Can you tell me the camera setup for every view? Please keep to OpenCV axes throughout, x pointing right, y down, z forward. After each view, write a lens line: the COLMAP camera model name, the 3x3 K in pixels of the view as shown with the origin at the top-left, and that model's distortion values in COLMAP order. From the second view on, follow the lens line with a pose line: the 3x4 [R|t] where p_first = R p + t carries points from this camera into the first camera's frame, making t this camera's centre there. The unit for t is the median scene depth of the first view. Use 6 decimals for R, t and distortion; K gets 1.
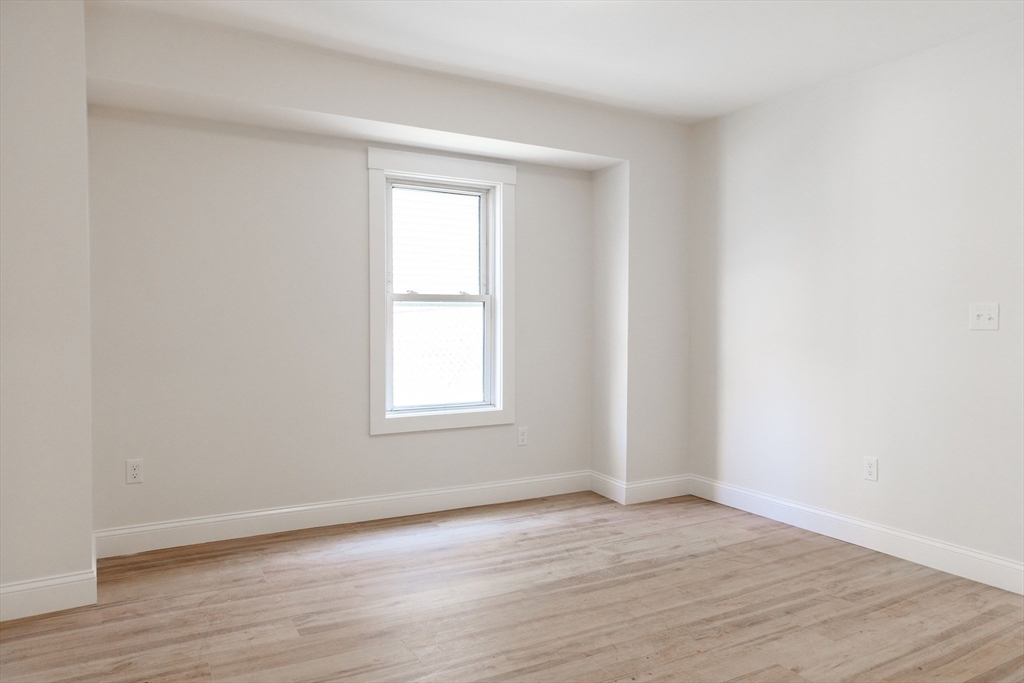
lens RADIAL K [[697.6, 0, 517.5], [0, 697.6, 337.5], [0, 0, 1]] dist [0.001214, 0.002205]
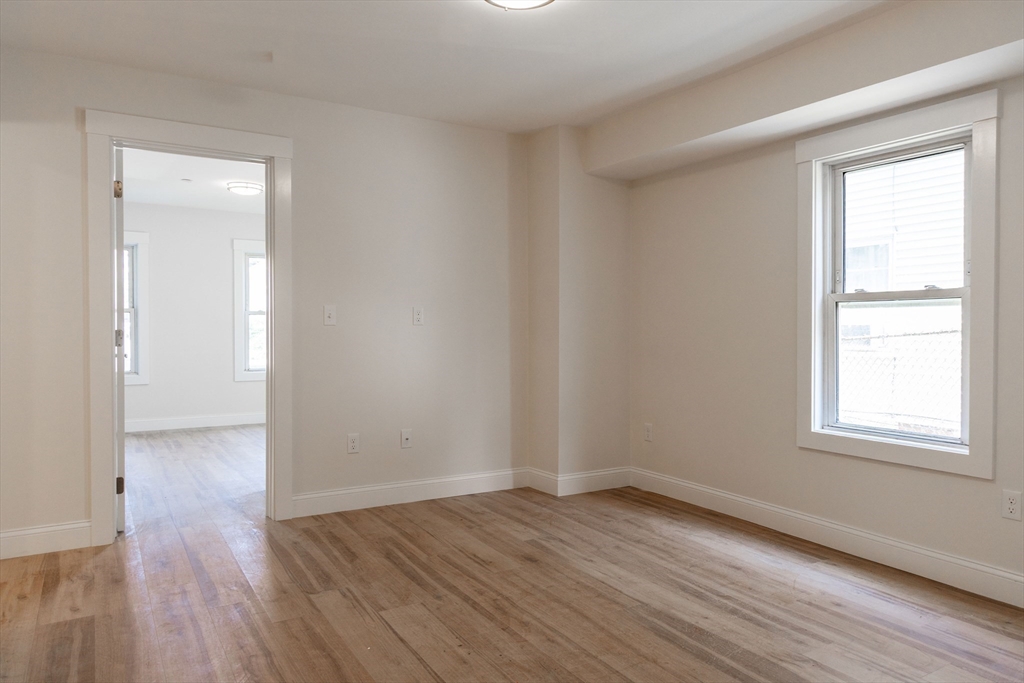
lens RADIAL K [[697.6, 0, 517.5], [0, 697.6, 337.5], [0, 0, 1]] dist [0.001214, 0.002205]
pose [[0.029010, 0.014788, -0.999470, 0.797136], [-0.028898, 0.999485, 0.013949, -0.009611], [0.999161, 0.028478, 0.029422, 0.658807]]
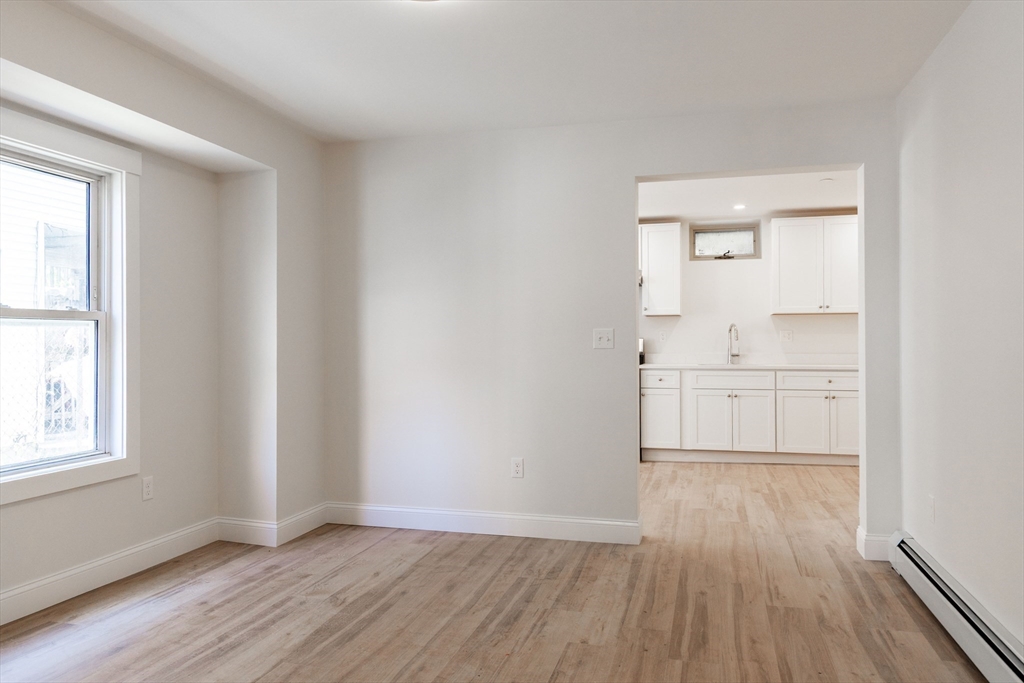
lens RADIAL K [[711.4, 0, 512.0], [0, 711.4, 341.5], [0, 0, 1]] dist [0.006016, 0.002195]
pose [[0.714544, -0.004706, 0.699575, -0.335607], [0.023307, 0.999582, -0.017082, -0.004545], [-0.699202, 0.028511, 0.714355, 0.143725]]
